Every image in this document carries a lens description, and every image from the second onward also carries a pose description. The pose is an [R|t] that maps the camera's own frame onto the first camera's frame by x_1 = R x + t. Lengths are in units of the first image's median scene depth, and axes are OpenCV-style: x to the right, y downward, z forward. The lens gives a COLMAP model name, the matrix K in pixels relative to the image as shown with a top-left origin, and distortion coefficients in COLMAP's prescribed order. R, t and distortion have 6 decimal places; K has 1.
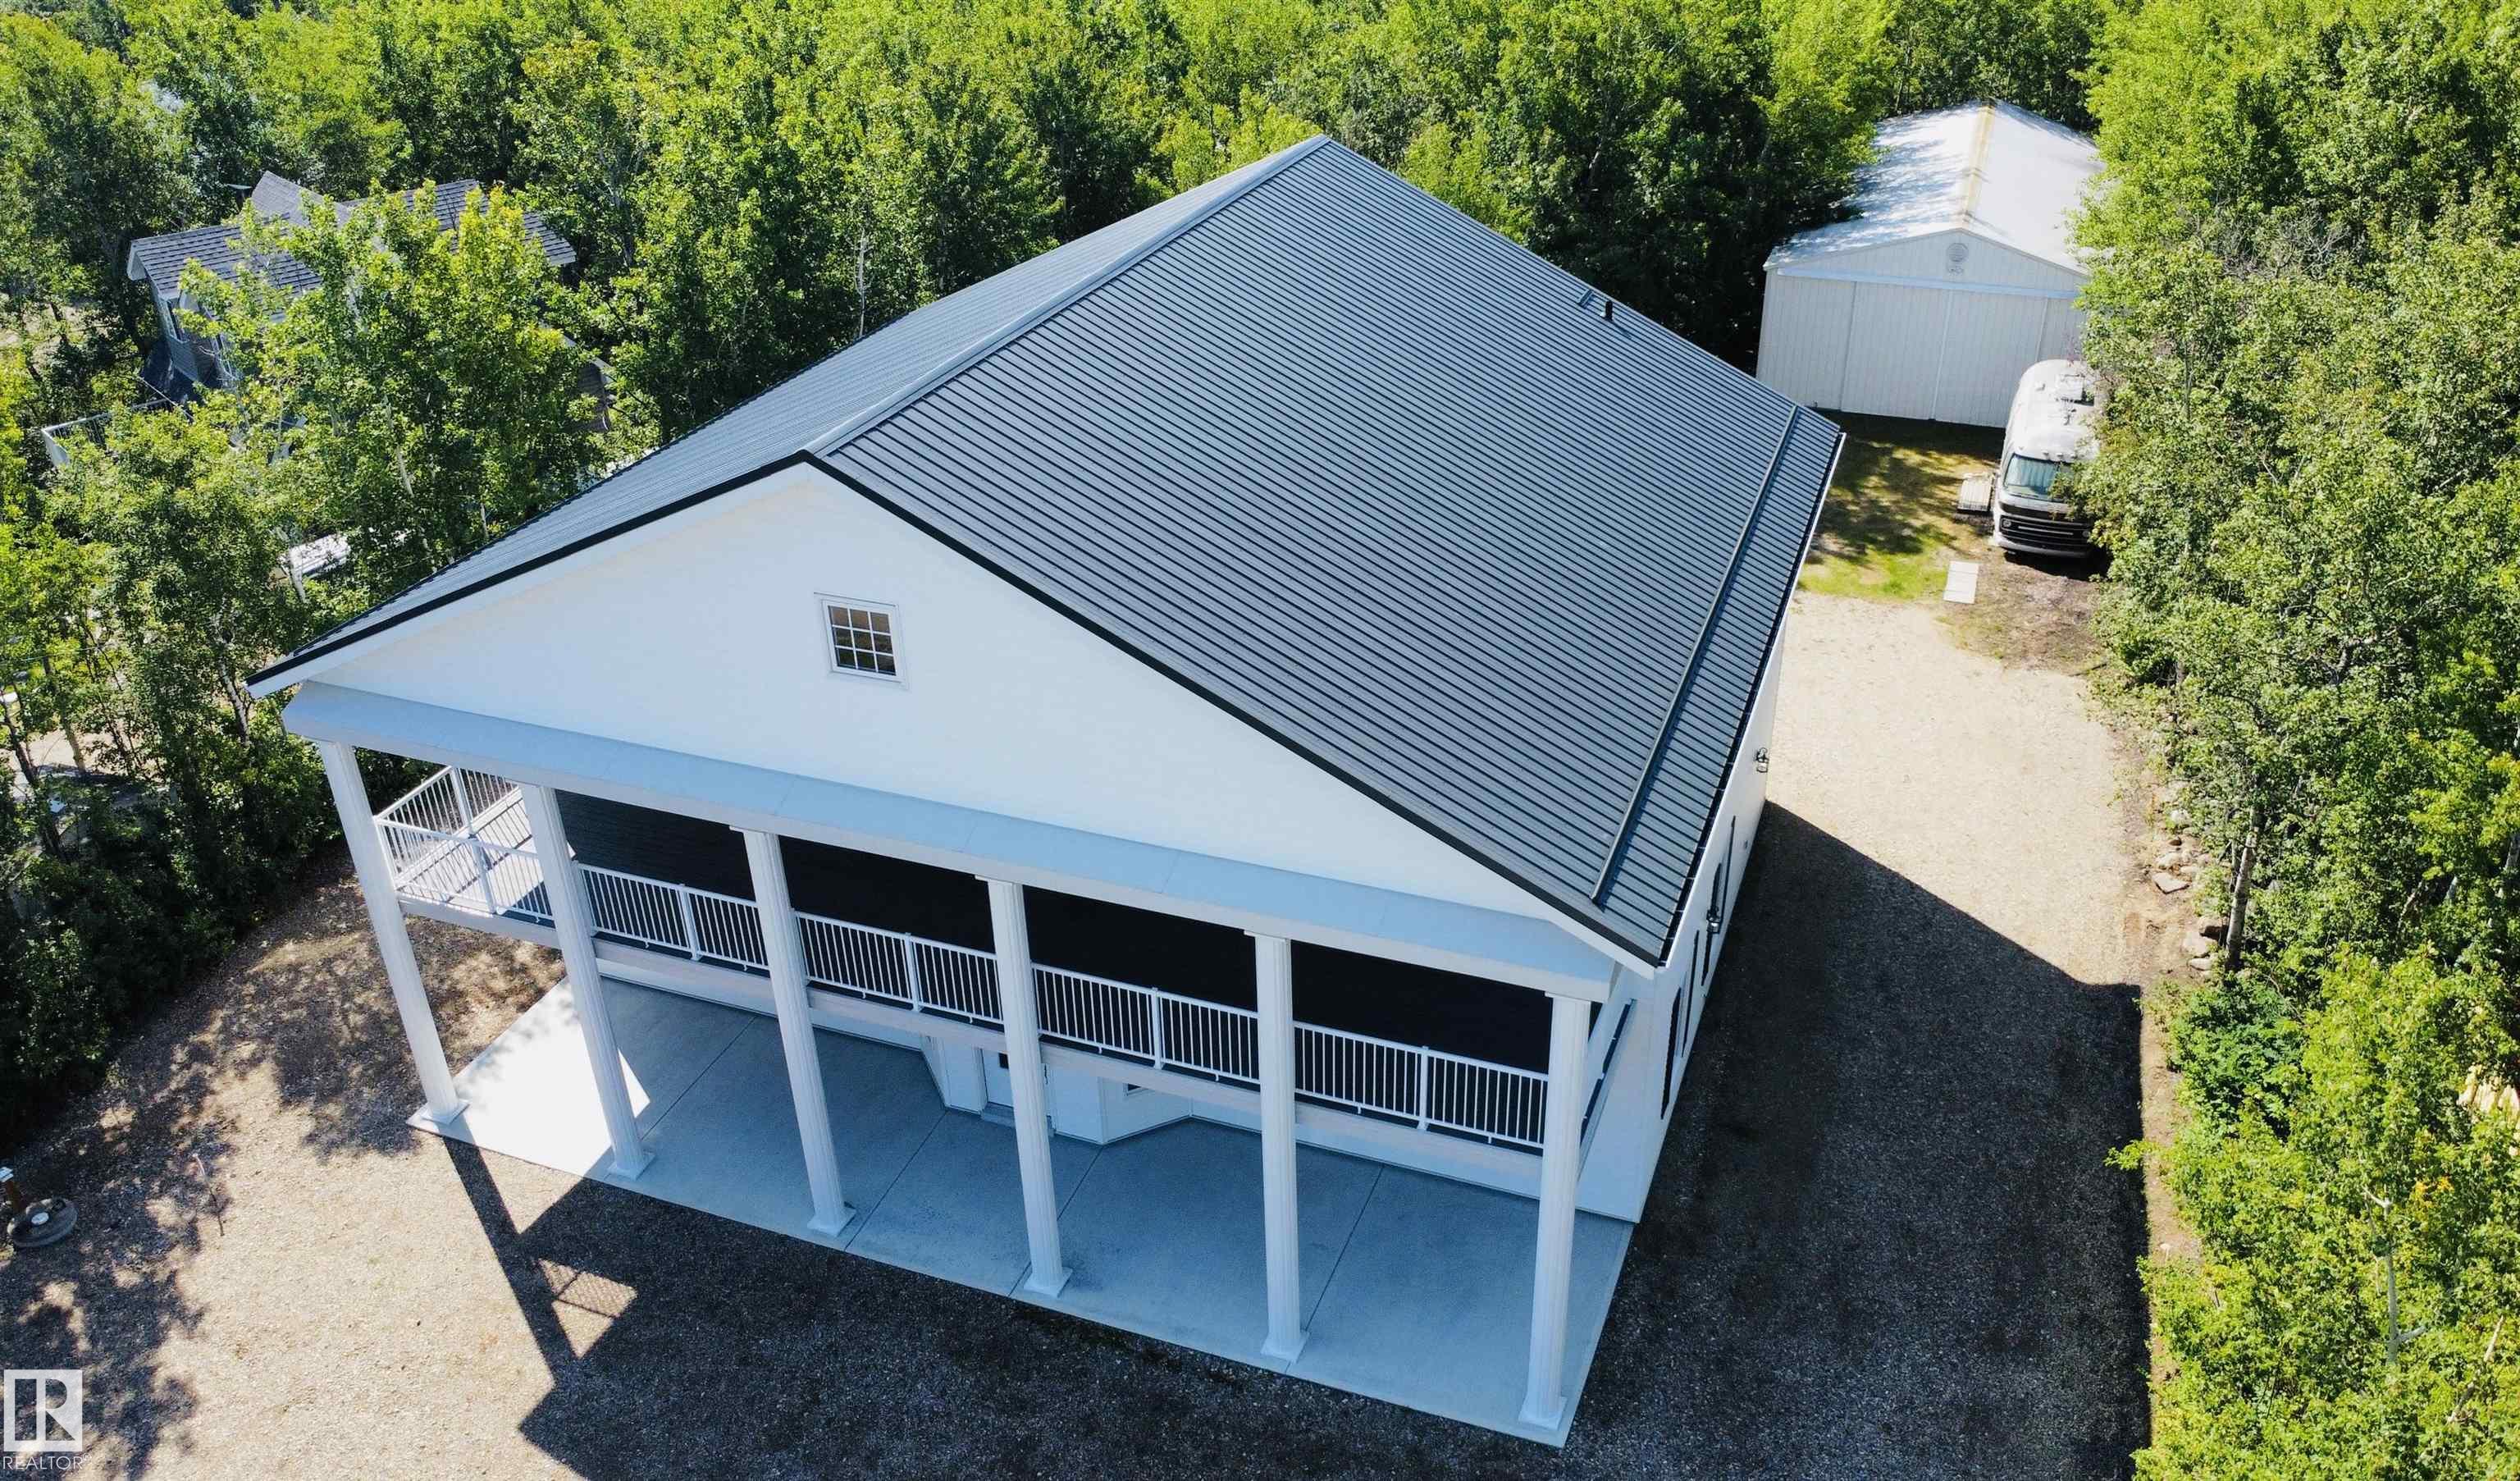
lens RADIAL K [[1896.1, 0, 1312.2], [0, 1896.1, 740.2], [0, 0, 1]] dist [-0.028211, -0.015379]
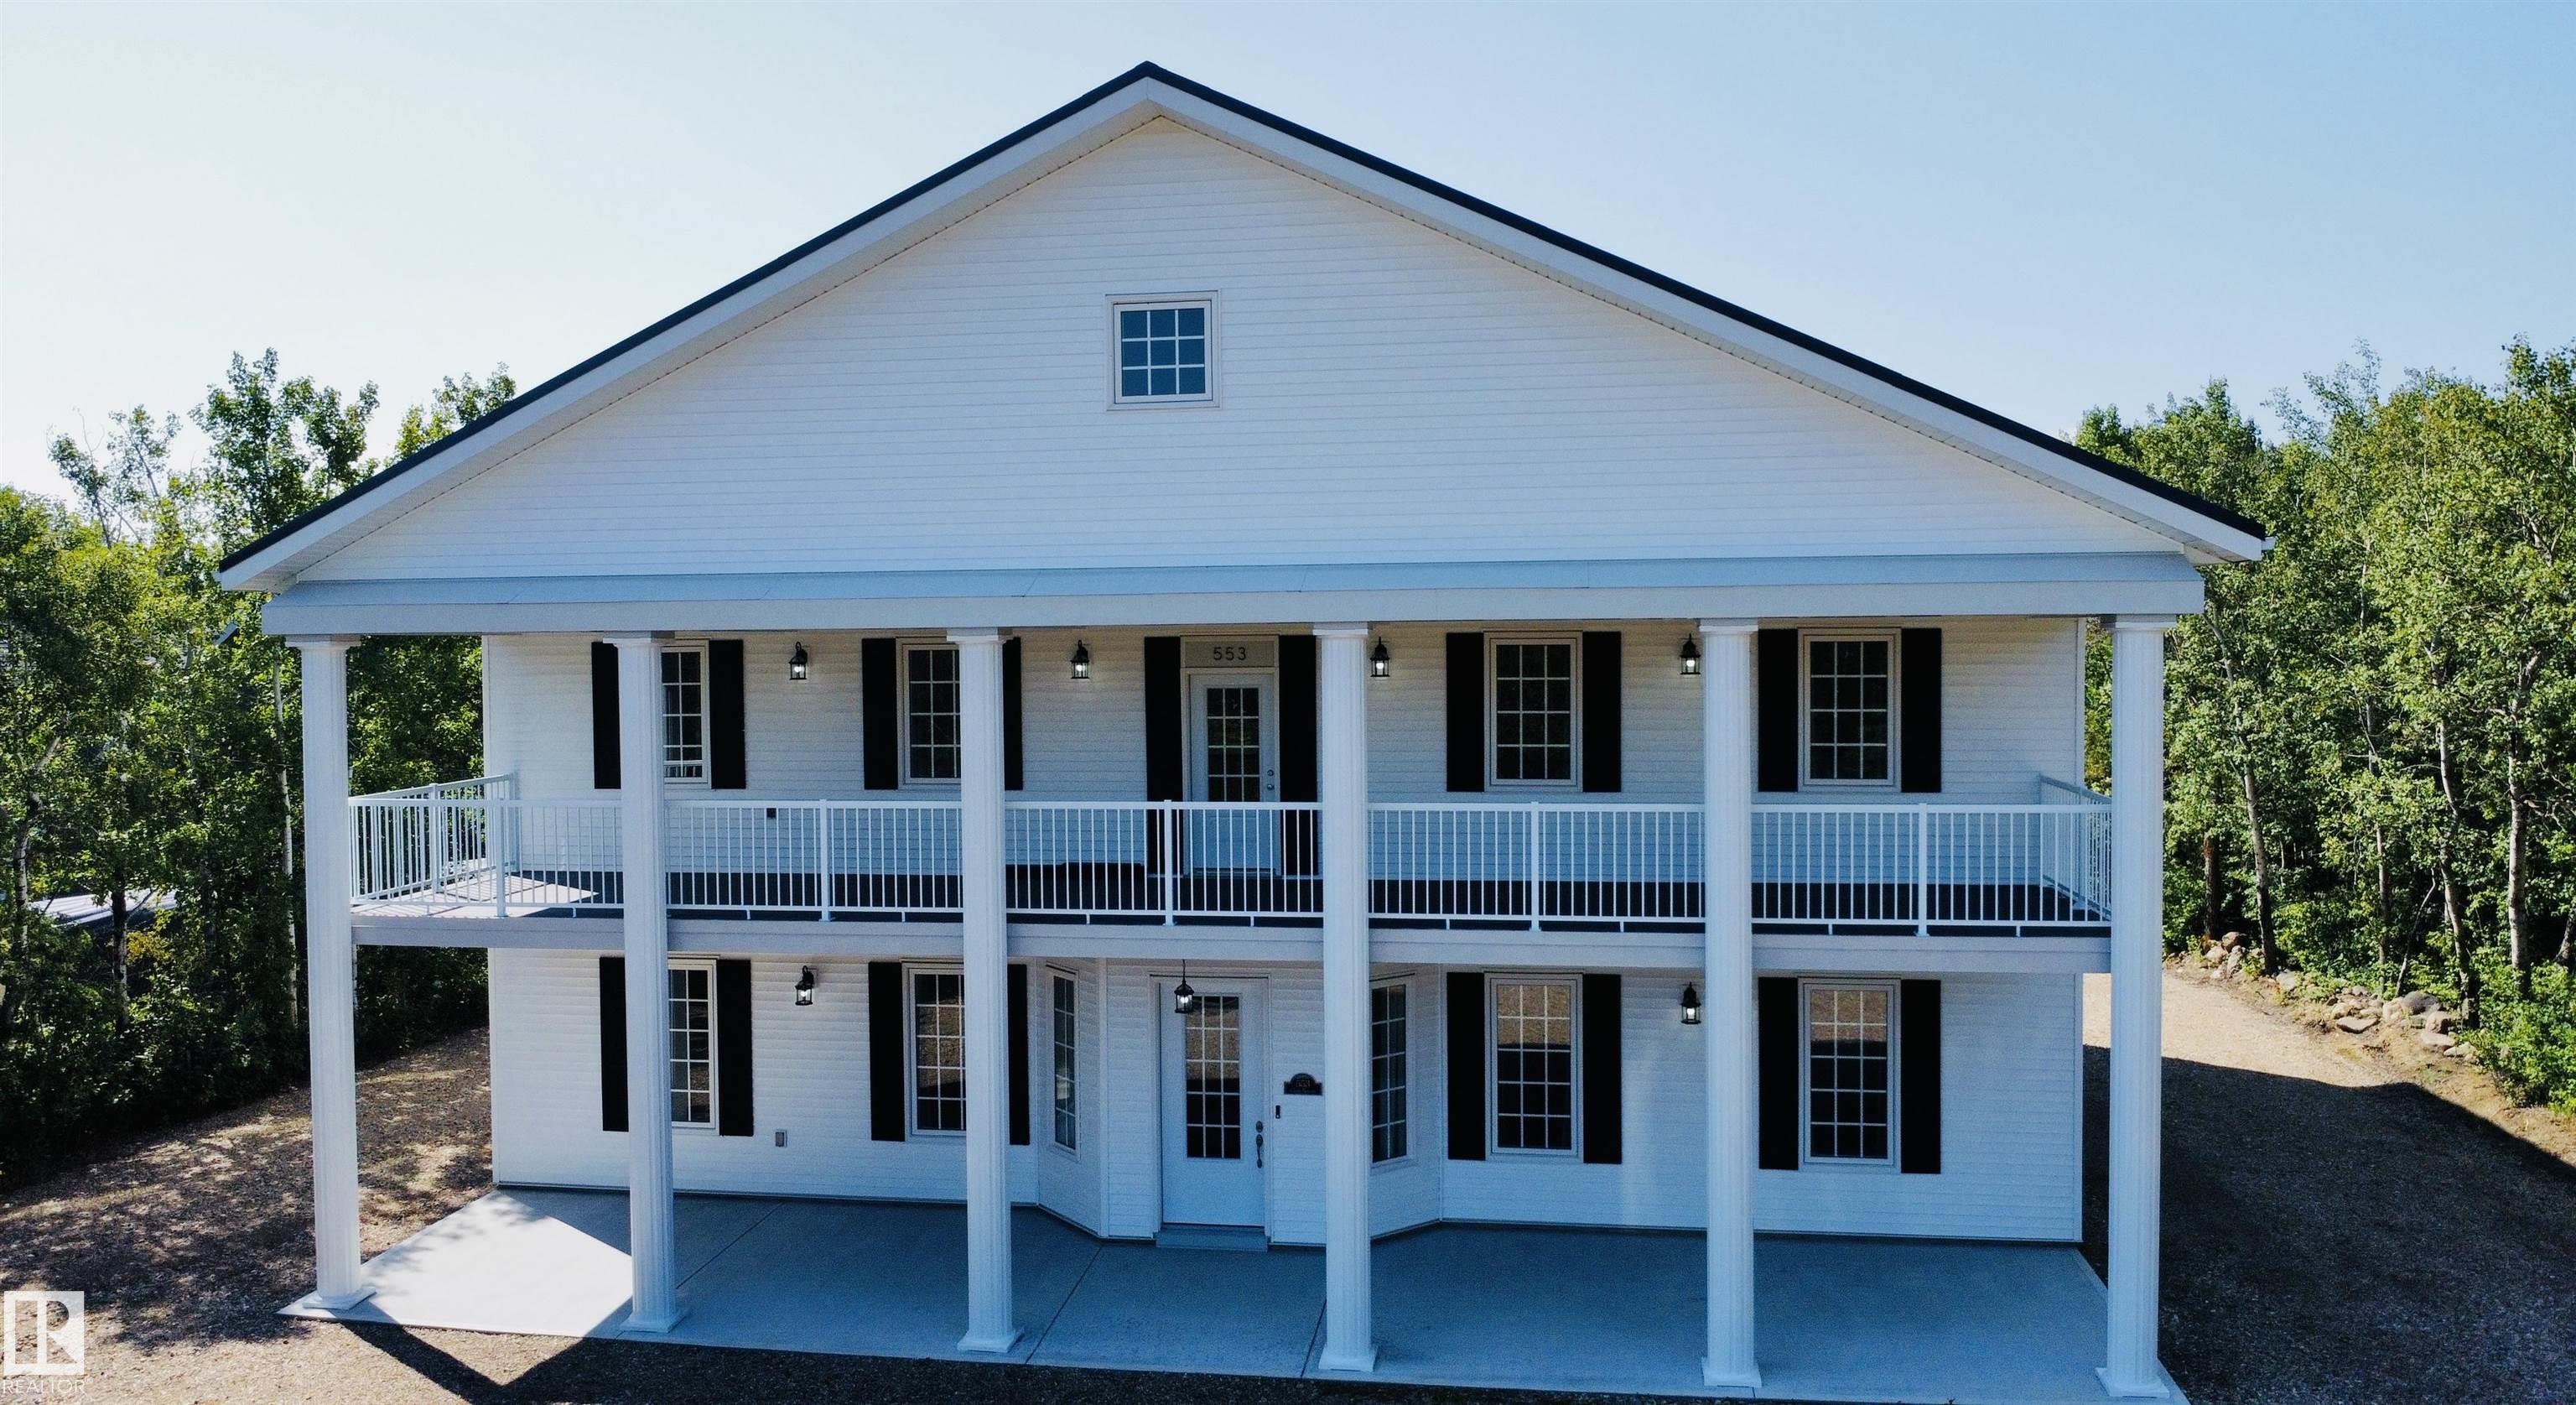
lens RADIAL K [[1859.0, 0, 1279.8], [0, 1859.0, 691.8], [0, 0, 1]] dist [-0.046477, 0.025173]
pose [[0.981146, -0.005551, 0.193191, -0.233432], [0.095776, 0.882182, -0.461066, 0.303322], [-0.167870, 0.470875, 0.866081, 0.254761]]
